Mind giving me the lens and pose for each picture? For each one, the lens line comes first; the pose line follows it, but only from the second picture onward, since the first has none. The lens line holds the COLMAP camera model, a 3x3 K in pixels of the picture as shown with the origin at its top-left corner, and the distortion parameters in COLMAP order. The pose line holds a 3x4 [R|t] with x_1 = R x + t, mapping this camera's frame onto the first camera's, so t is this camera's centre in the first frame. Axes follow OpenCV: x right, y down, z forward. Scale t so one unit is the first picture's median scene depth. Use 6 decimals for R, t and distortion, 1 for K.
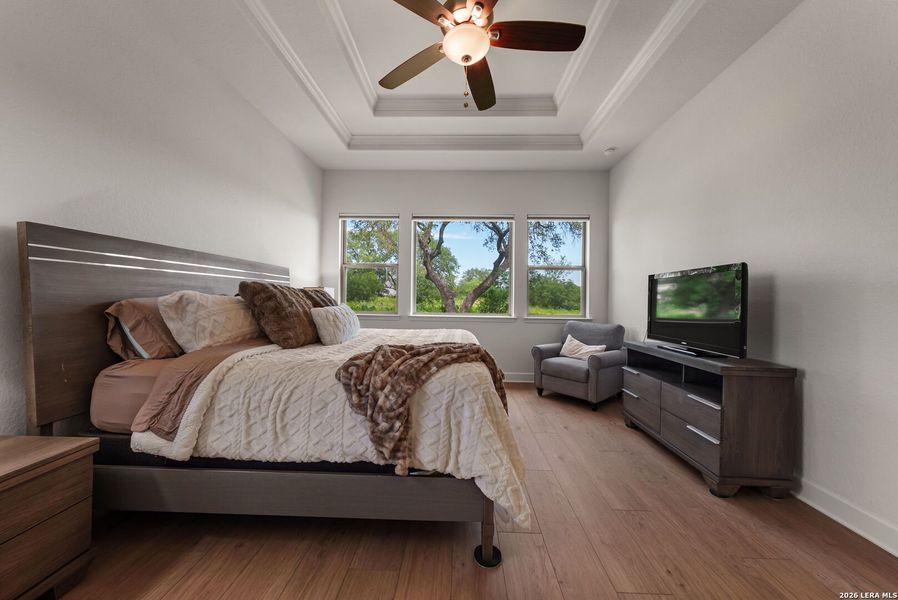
lens RADIAL K [[327.1, 0, 403.2], [0, 327.1, 299.6], [0, 0, 1]] dist [-0.001138, -0.000177]
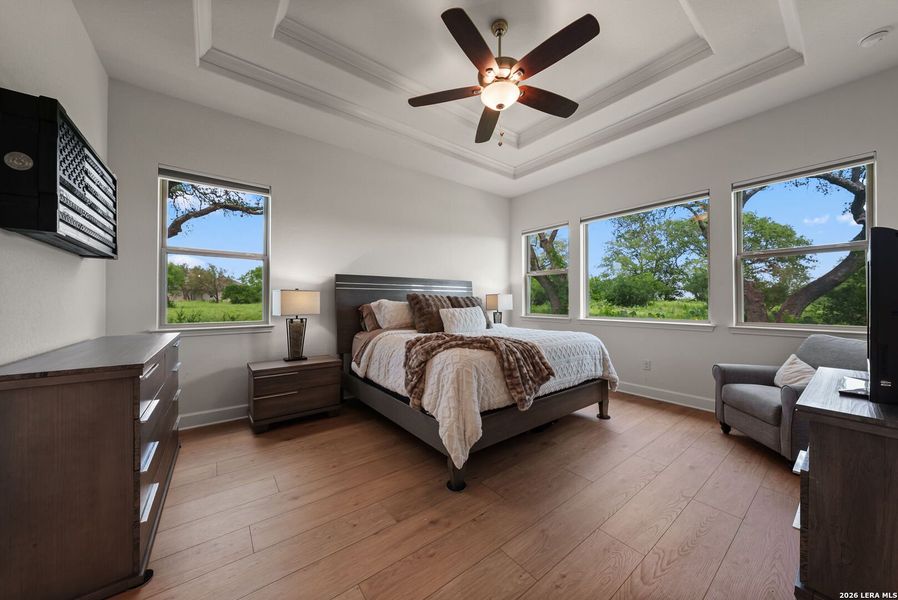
lens RADIAL K [[348.2, 0, 449.0], [0, 348.2, 300.0], [0, 0, 1]] dist [0.007955, -0.000101]
pose [[0.587468, -0.017896, -0.809049, 0.837238], [0.004166, 0.999809, -0.019090, 0.012132], [0.809237, 0.007844, 0.587430, 0.054775]]
